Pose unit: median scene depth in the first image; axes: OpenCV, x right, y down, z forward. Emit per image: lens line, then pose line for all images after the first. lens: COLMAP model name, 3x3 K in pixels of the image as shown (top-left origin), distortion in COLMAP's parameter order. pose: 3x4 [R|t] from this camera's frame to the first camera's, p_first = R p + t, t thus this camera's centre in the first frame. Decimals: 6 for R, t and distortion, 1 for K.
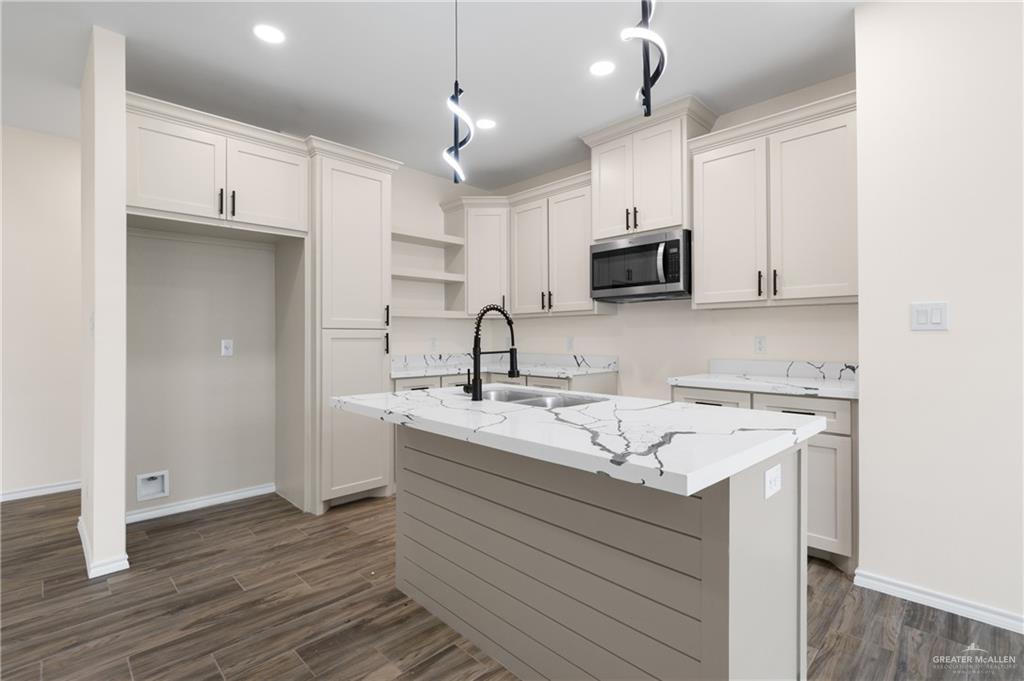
lens RADIAL K [[467.1, 0, 518.2], [0, 467.1, 336.2], [0, 0, 1]] dist [0.001728, -0.001204]
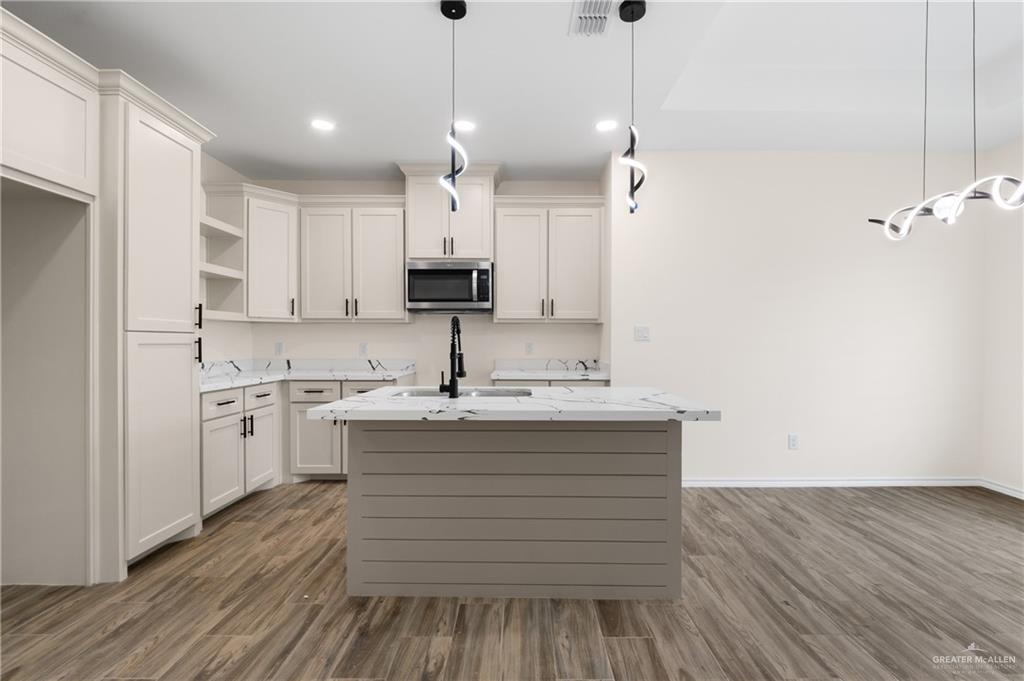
lens RADIAL K [[437.3, 0, 516.0], [0, 437.3, 343.1], [0, 0, 1]] dist [-0.001157, -0.002219]
pose [[0.713825, 0.002696, 0.700319, -0.460477], [-0.006060, 0.999979, 0.002328, -0.002353], [-0.700298, -0.005905, 0.713826, 0.065936]]
